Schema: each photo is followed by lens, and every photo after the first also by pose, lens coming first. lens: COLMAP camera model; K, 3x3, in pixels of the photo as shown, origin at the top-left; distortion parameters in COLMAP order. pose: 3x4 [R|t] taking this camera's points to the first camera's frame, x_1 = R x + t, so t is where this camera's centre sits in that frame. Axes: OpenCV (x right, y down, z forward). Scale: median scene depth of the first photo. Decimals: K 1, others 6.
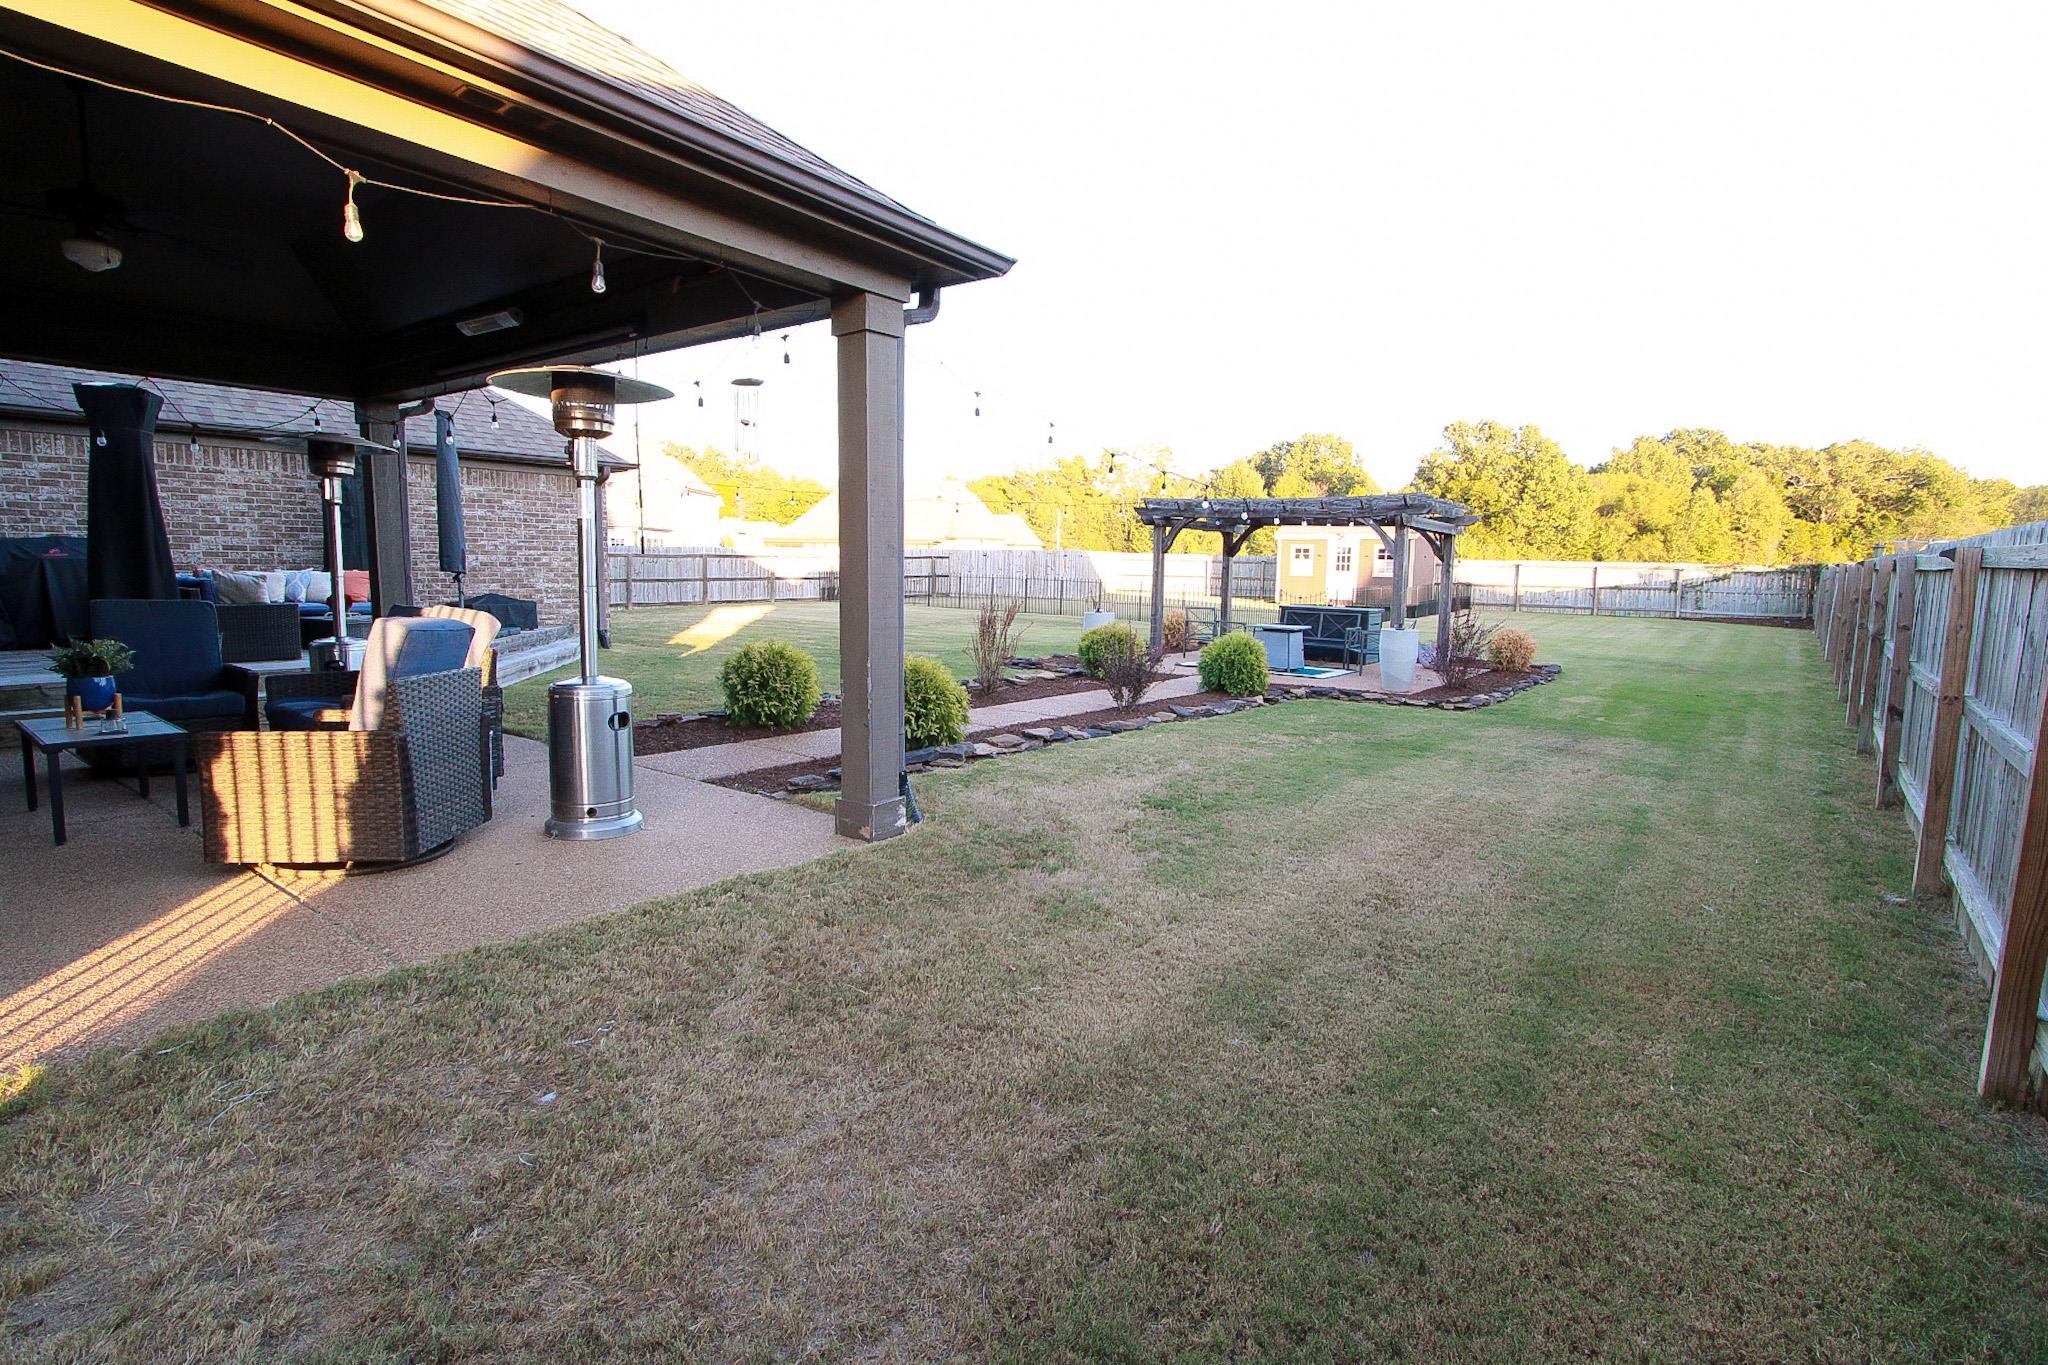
lens RADIAL K [[976.5, 0, 1025.7], [0, 976.5, 685.0], [0, 0, 1]] dist [-0.021802, 0.004542]
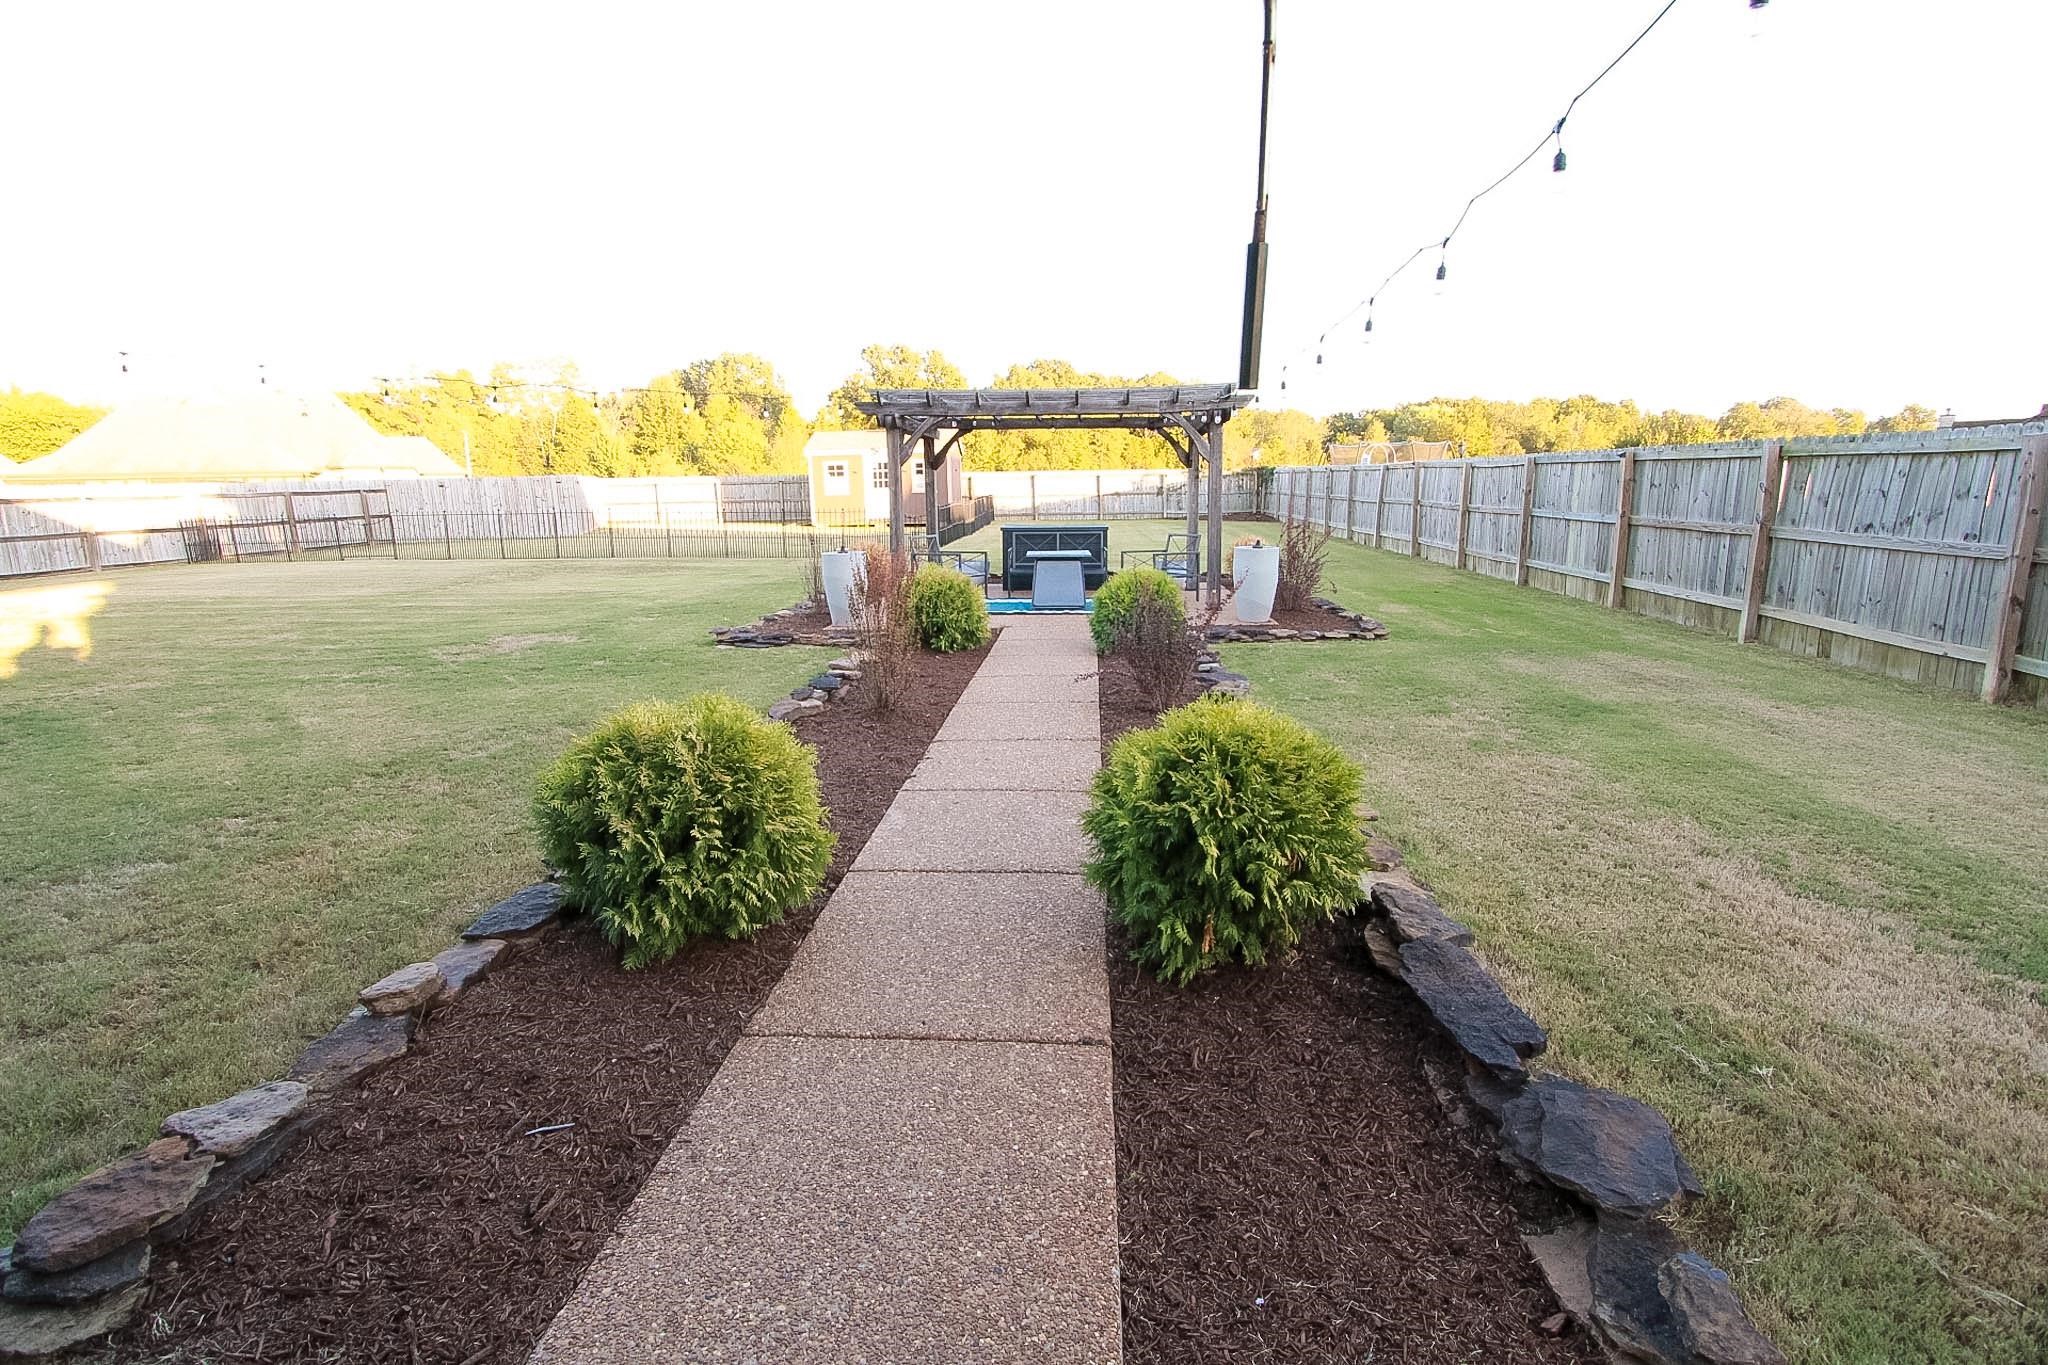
lens RADIAL K [[942.0, 0, 1024.0], [0, 942.0, 682.5], [0, 0, 1]] dist [-0.021383, 0.005927]
pose [[0.833618, -0.145641, 0.532794, -0.056458], [0.101016, 0.988541, 0.112169, -0.013083], [-0.543025, -0.039686, 0.838778, 0.104117]]
